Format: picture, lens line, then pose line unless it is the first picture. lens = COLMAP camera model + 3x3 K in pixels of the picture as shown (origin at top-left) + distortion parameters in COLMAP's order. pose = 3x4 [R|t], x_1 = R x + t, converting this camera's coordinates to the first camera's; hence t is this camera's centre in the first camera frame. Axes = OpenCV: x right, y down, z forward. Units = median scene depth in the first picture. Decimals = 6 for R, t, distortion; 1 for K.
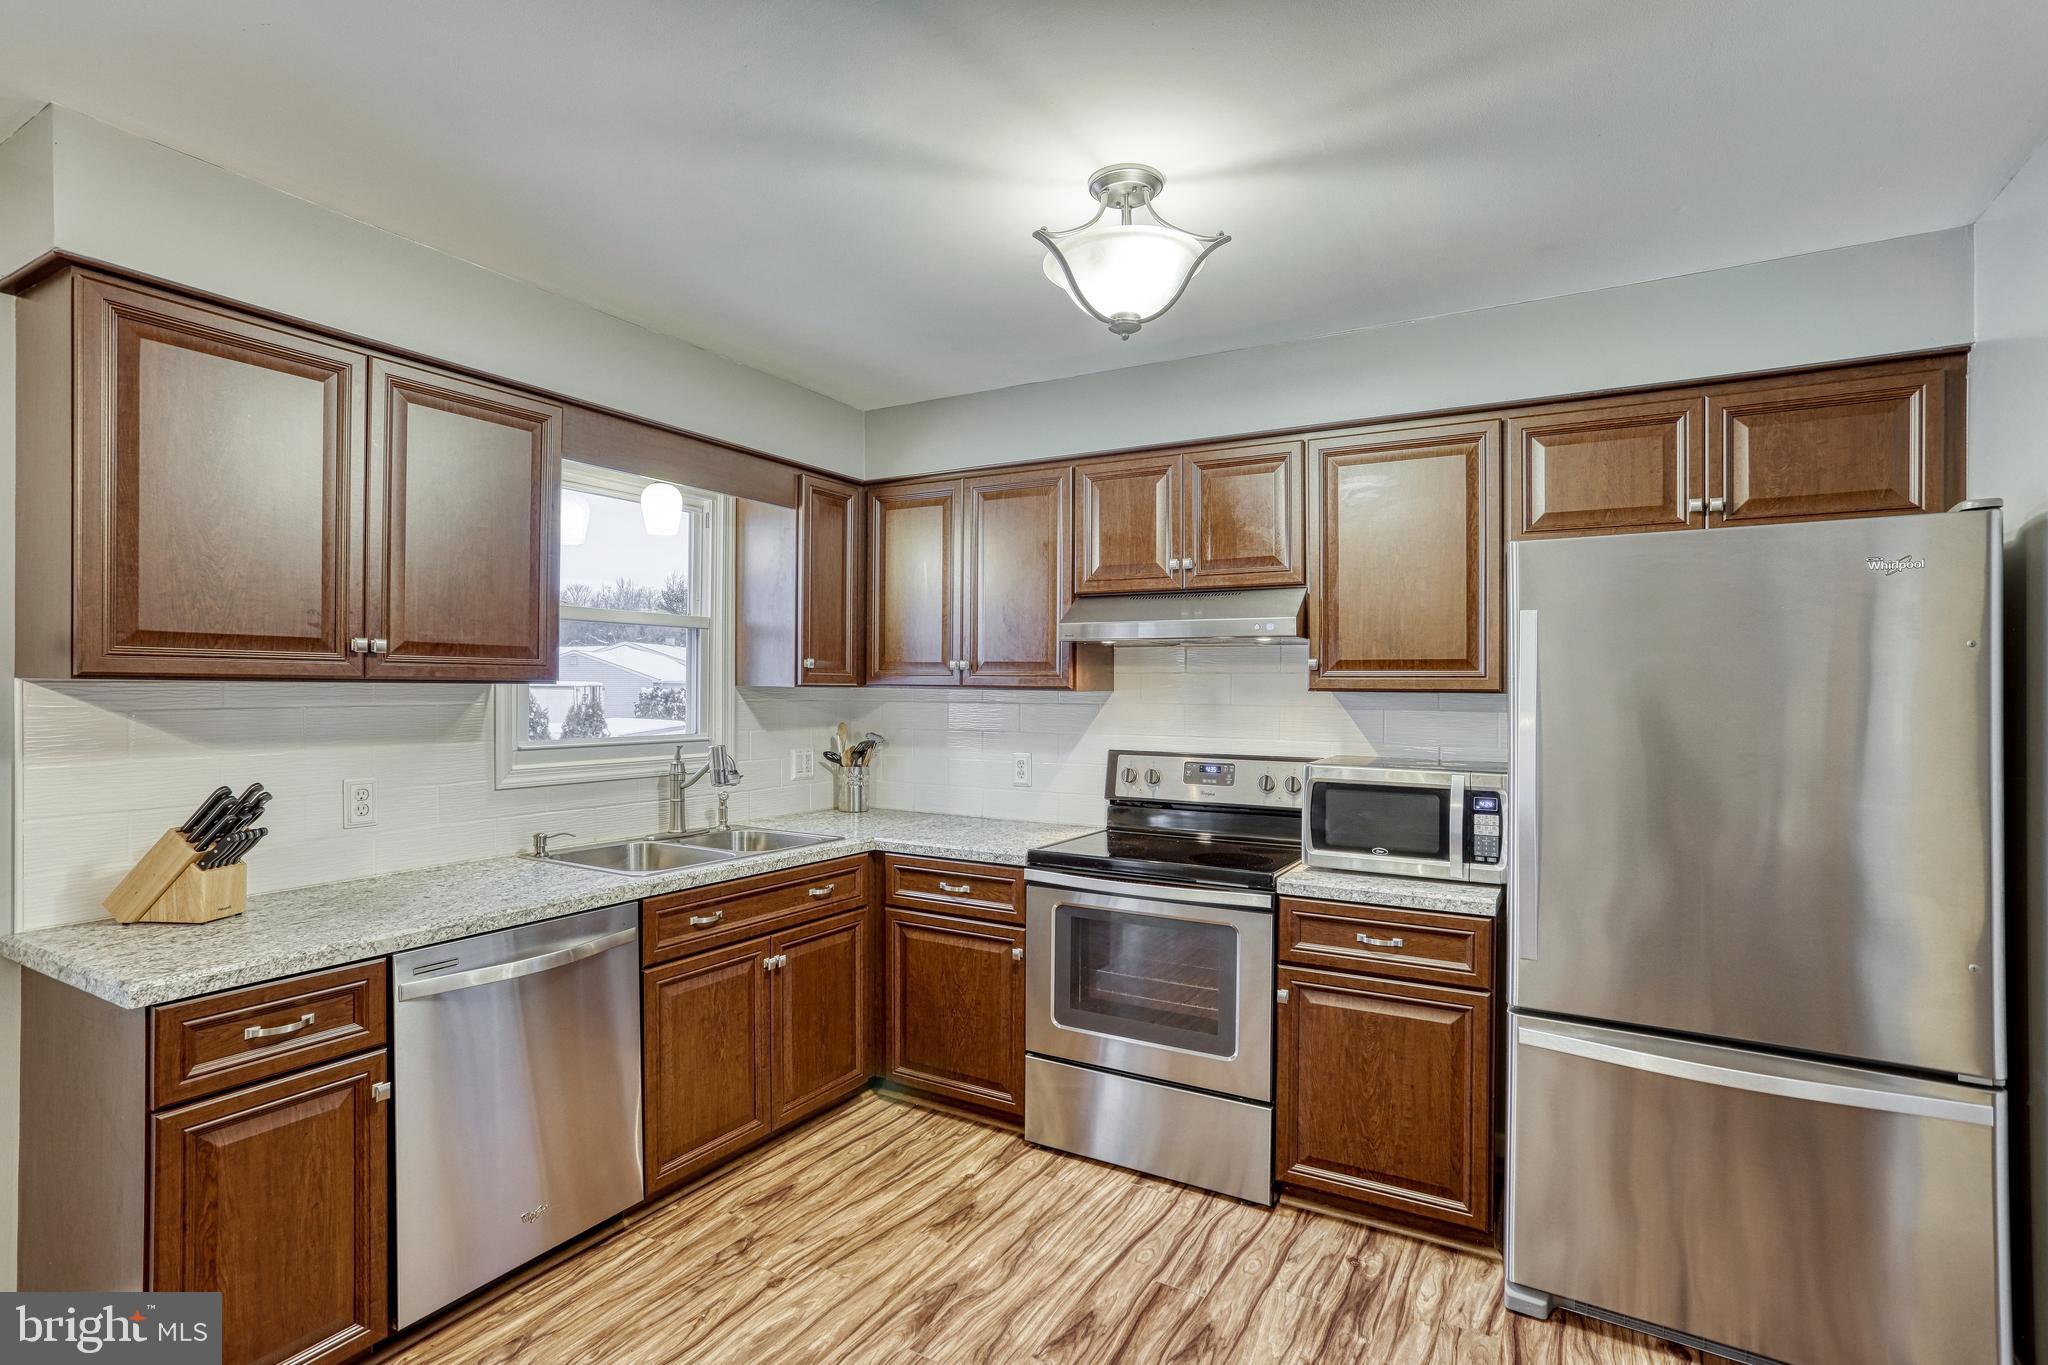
lens RADIAL K [[992.3, 0, 1023.6], [0, 992.3, 674.0], [0, 0, 1]] dist [-0.047017, 0.025593]
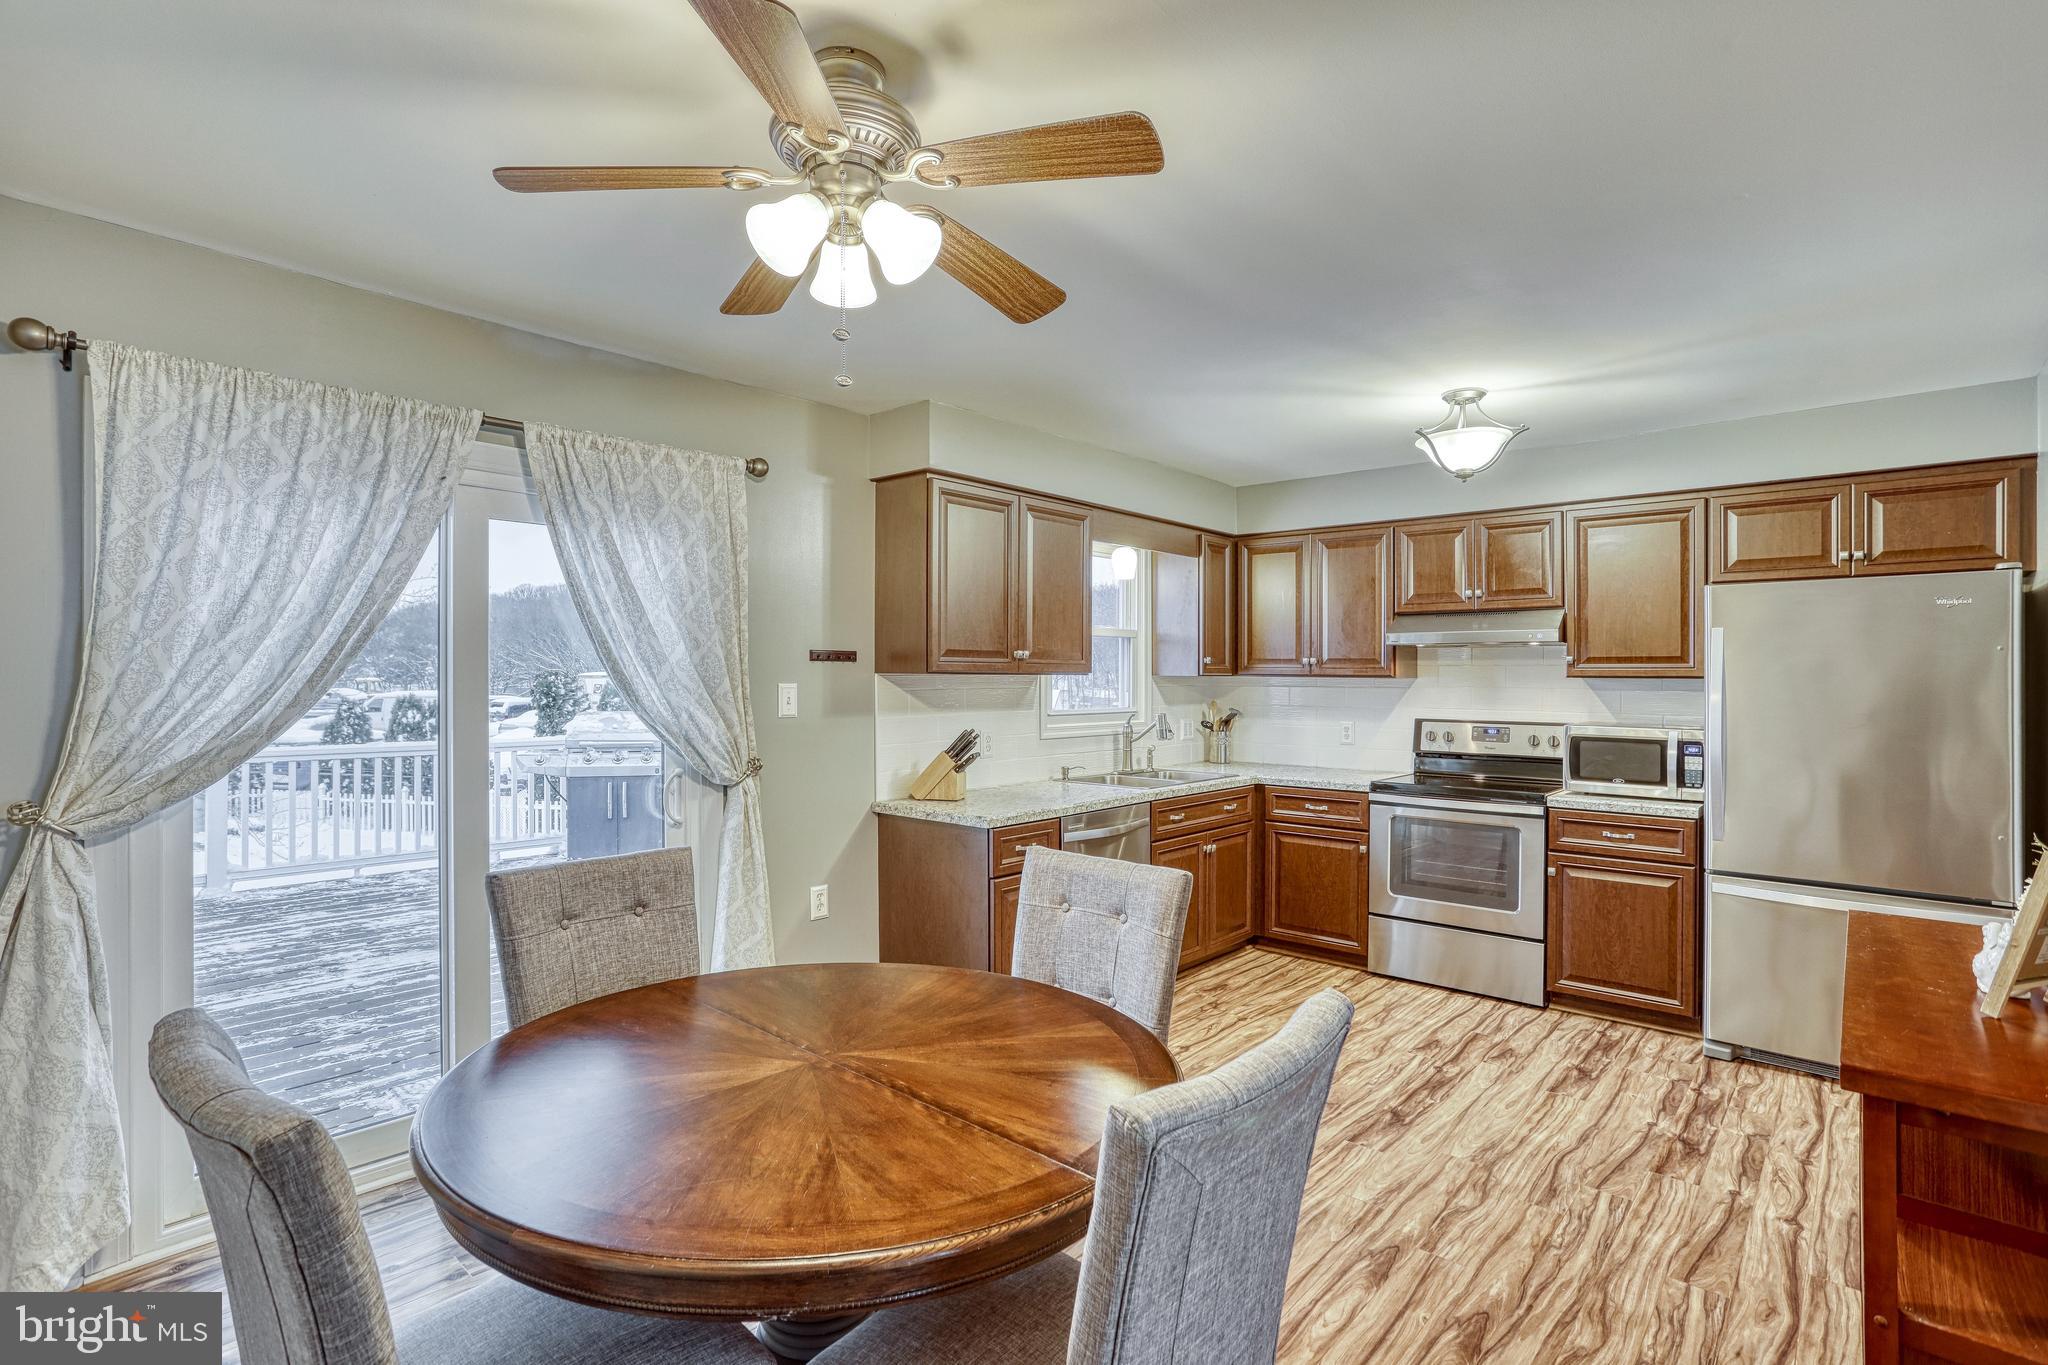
lens RADIAL K [[992.3, 0, 1024.4], [0, 992.3, 669.6], [0, 0, 1]] dist [-0.047017, 0.025593]
pose [[0.979869, -0.004836, -0.199585, -0.259665], [0.006355, 0.999956, 0.006968, -0.012424], [0.199543, -0.008096, 0.979856, -0.730072]]
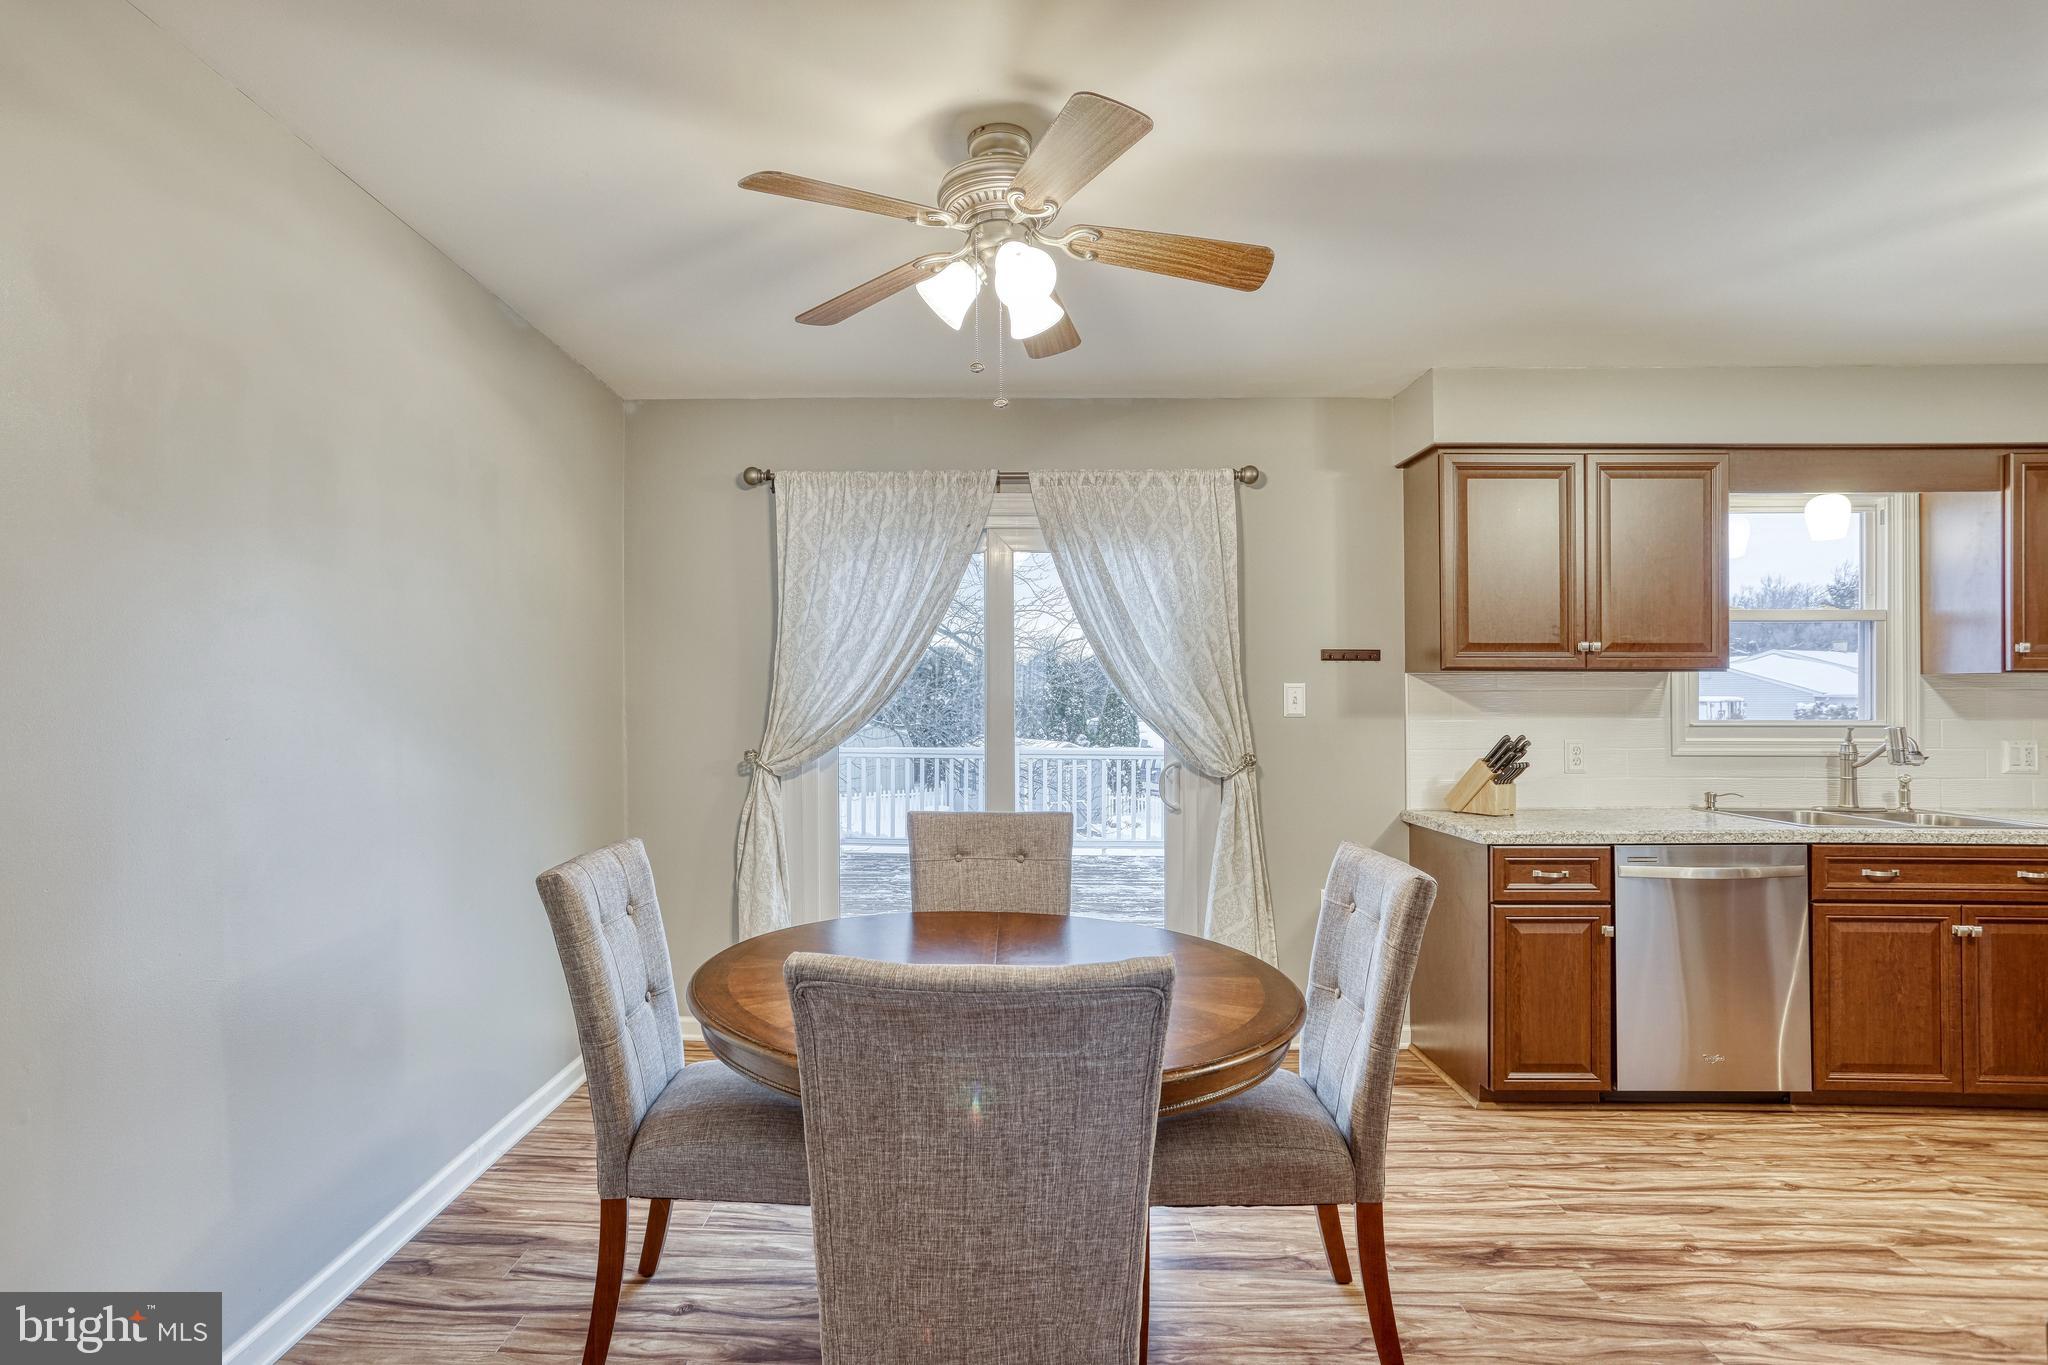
lens RADIAL K [[992.3, 0, 974.8], [0, 992.3, 705.5], [0, 0, 1]] dist [-0.047017, 0.025593]
pose [[0.478684, -0.002534, -0.877984, 0.176465], [0.014379, 0.999884, 0.004954, 0.035783], [0.877870, -0.014996, 0.478665, -0.490994]]
